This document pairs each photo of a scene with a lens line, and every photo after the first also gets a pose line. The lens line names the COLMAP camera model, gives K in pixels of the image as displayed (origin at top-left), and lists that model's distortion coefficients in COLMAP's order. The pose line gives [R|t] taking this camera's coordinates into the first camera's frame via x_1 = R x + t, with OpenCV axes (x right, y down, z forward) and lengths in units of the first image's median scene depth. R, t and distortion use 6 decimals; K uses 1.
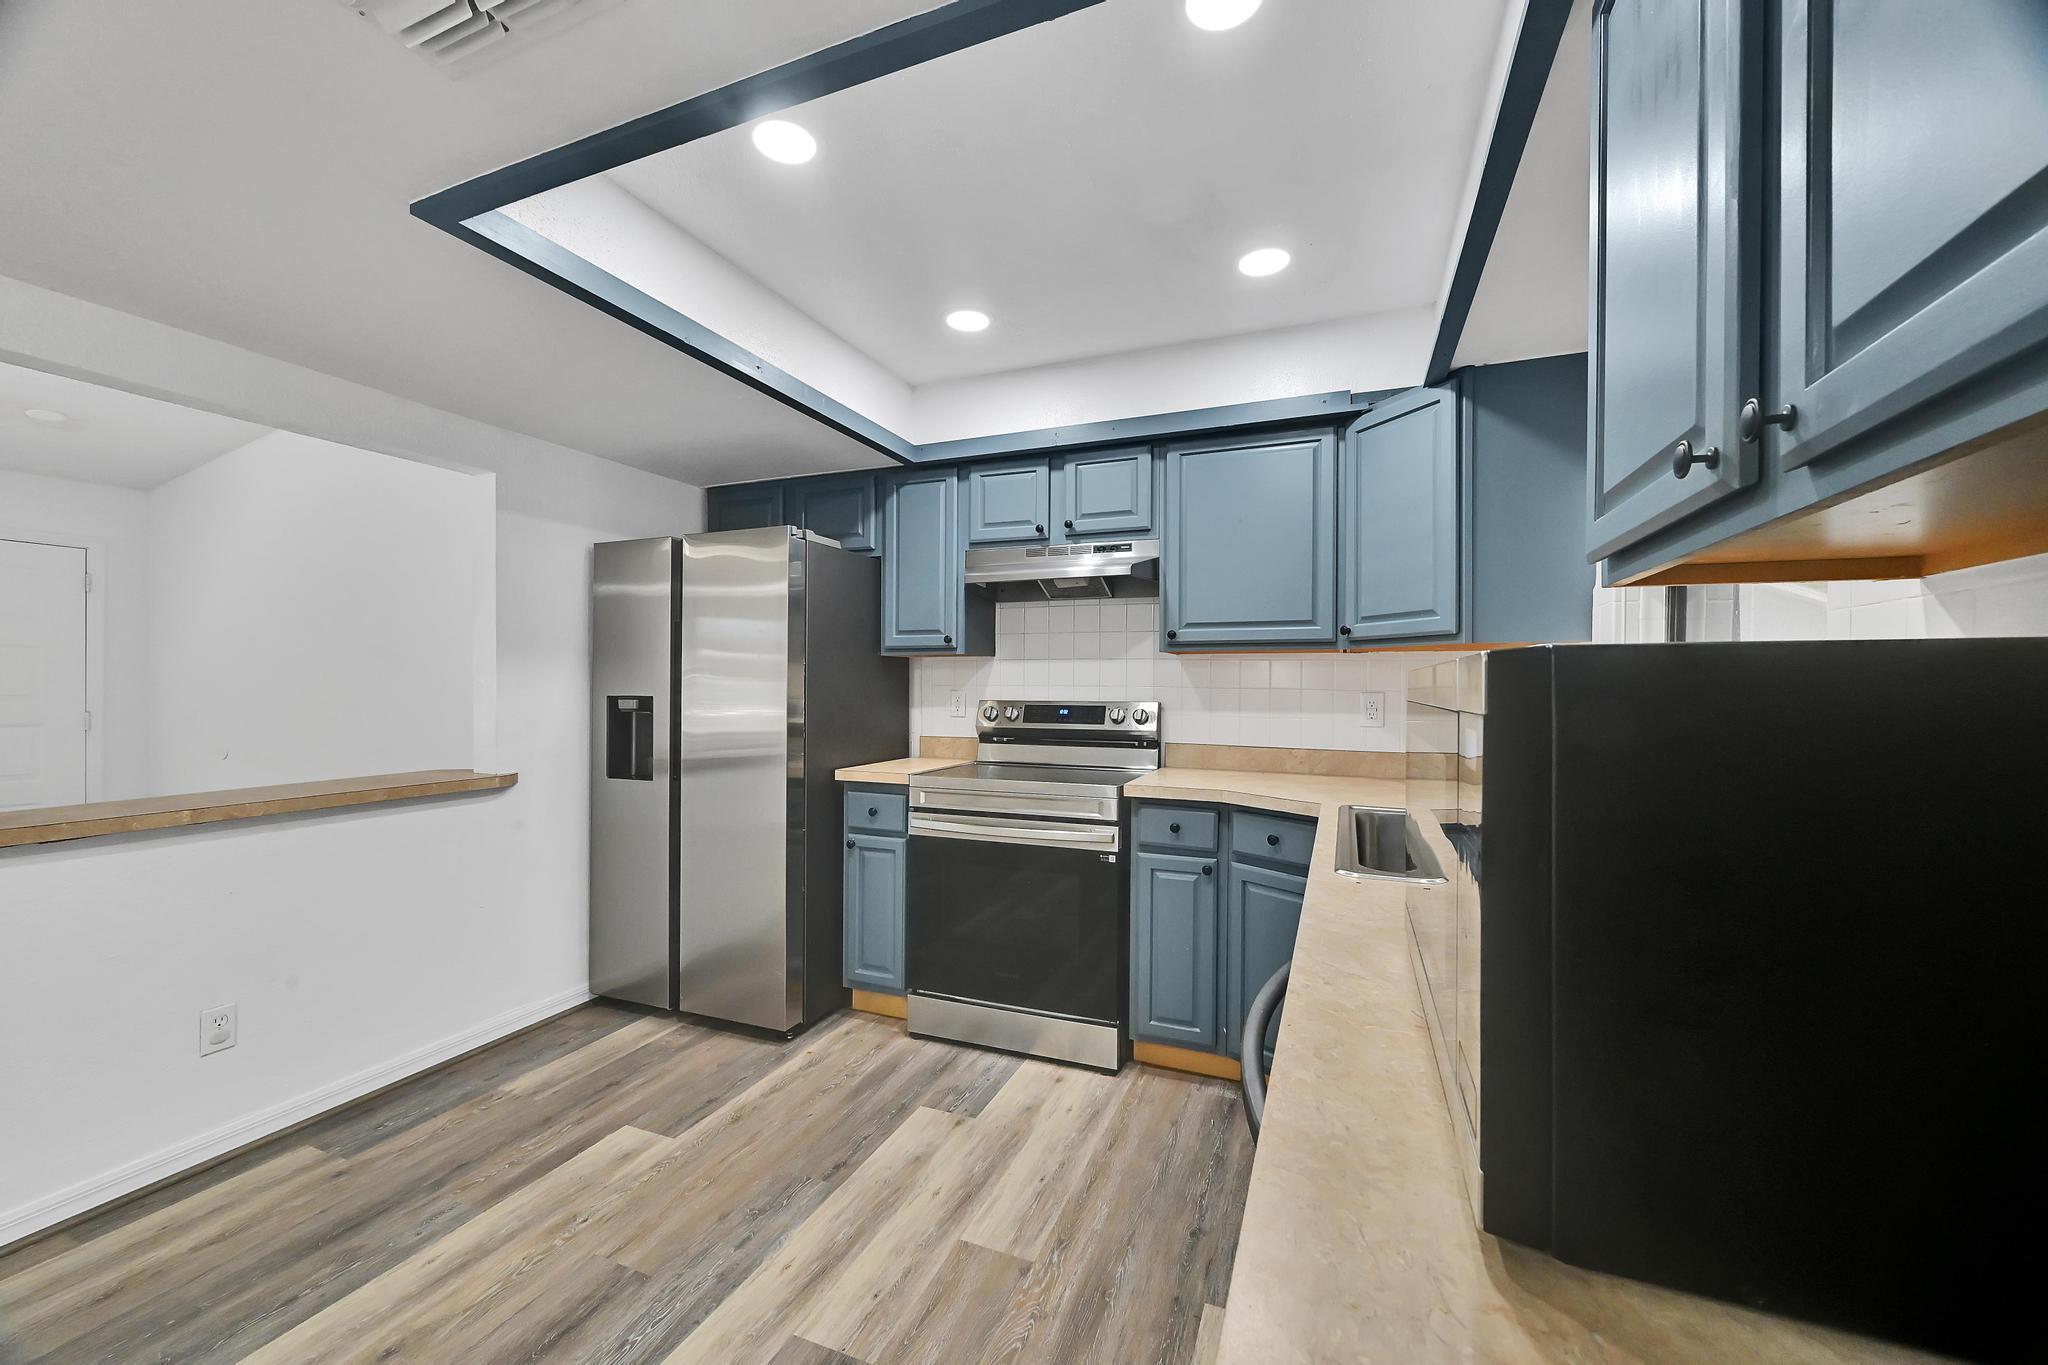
lens RADIAL K [[797.0, 0, 1019.6], [0, 797.0, 688.7], [0, 0, 1]] dist [-0.001730, 0.000150]
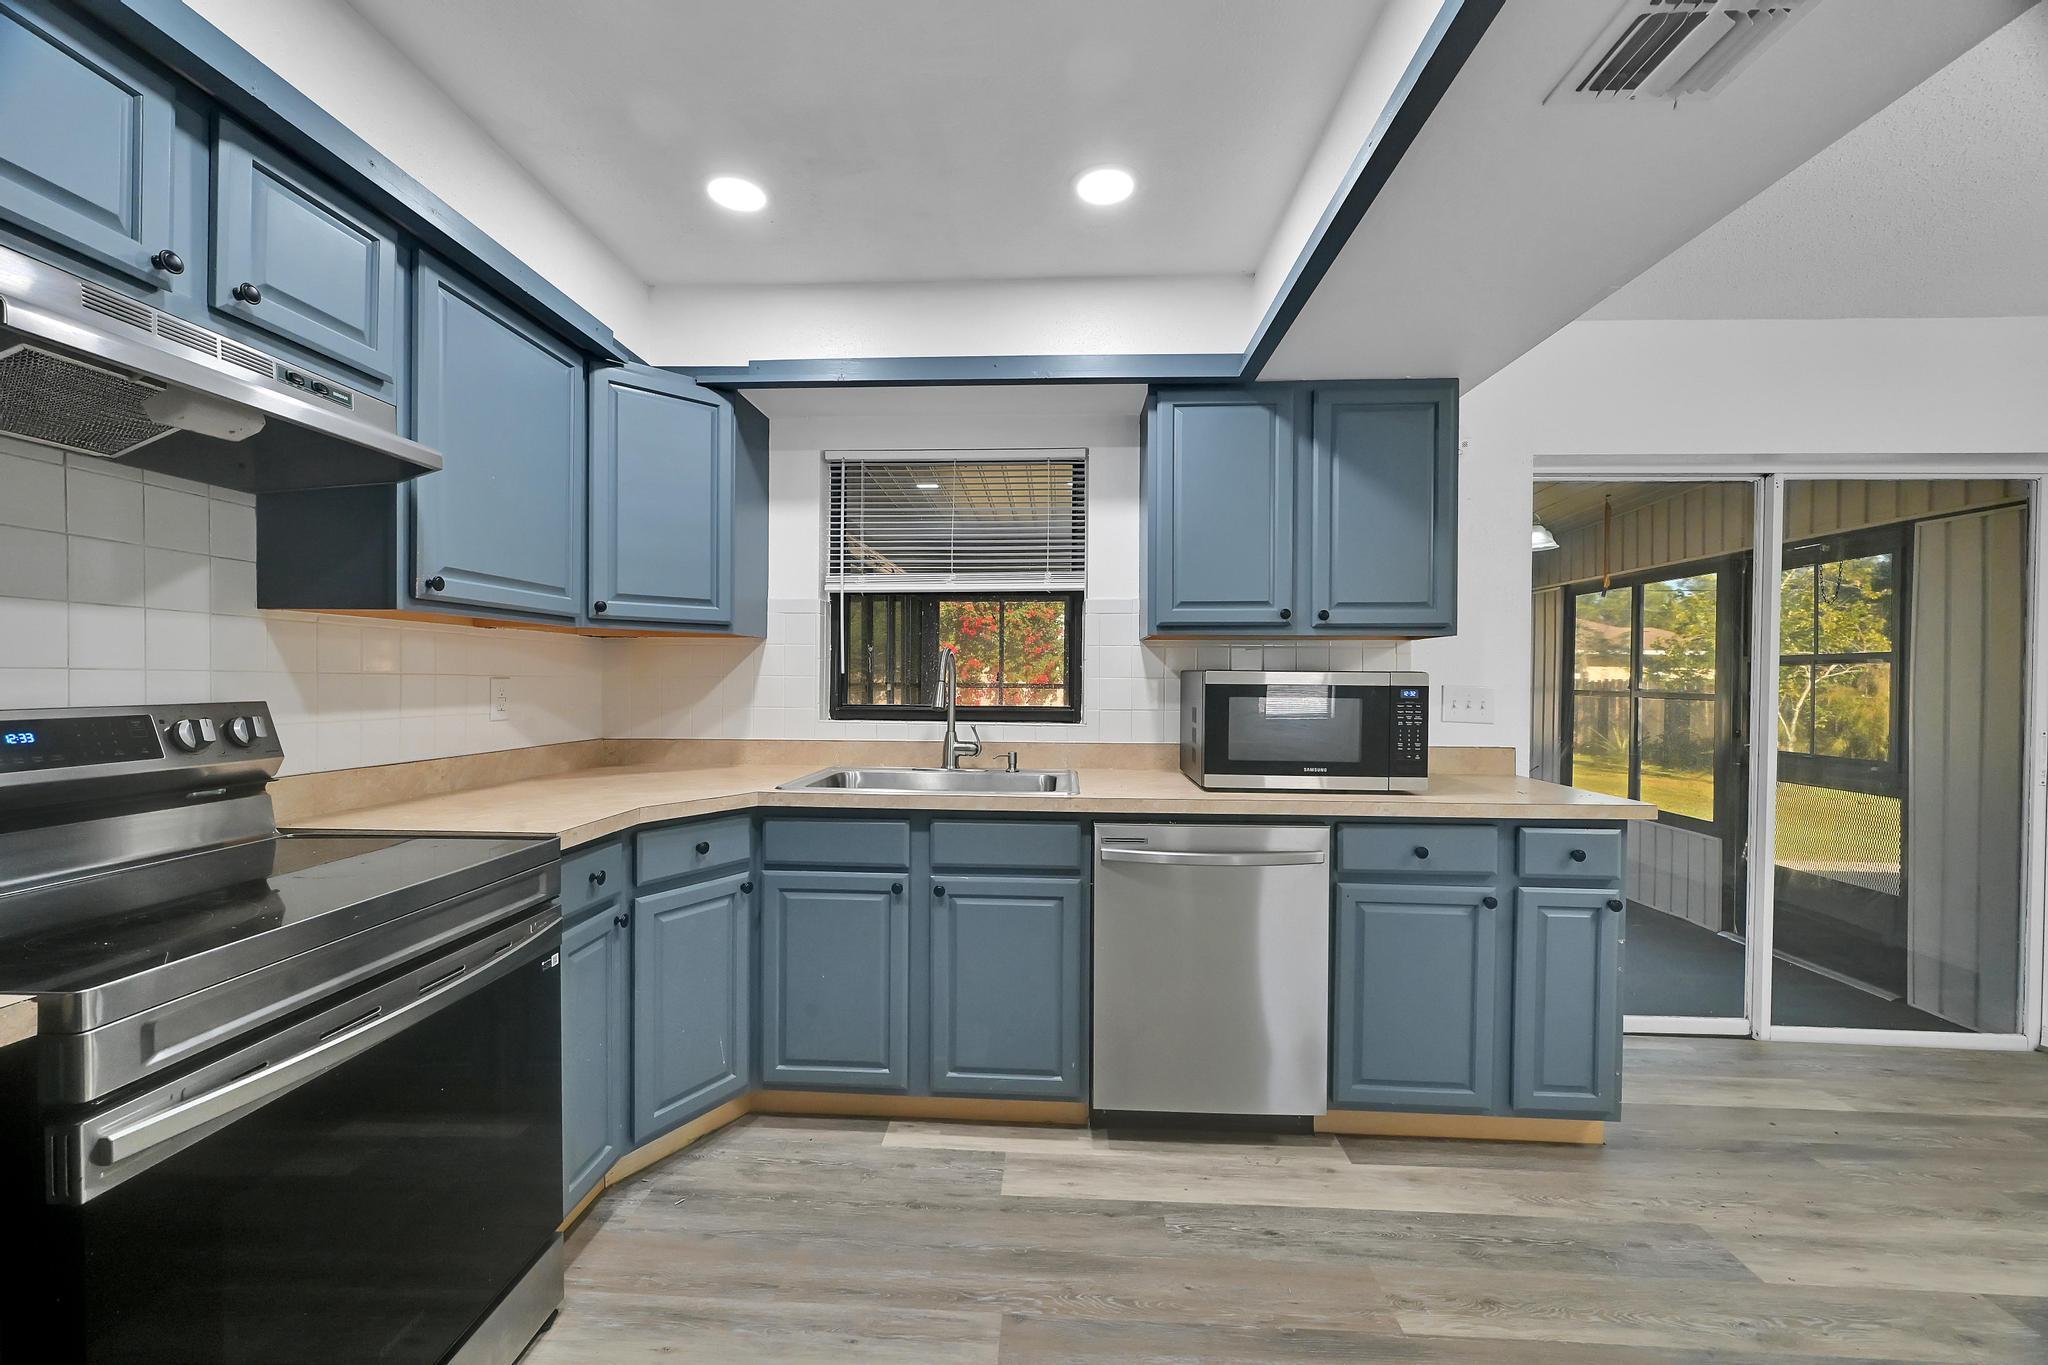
lens RADIAL K [[796.6, 0, 1020.2], [0, 796.6, 686.1], [0, 0, 1]] dist [-0.000285, 0.000182]
pose [[-0.330777, -0.018352, 0.943531, -0.566245], [-0.005156, 0.999831, 0.017639, -0.004784], [-0.943695, 0.000970, -0.330816, 0.875327]]
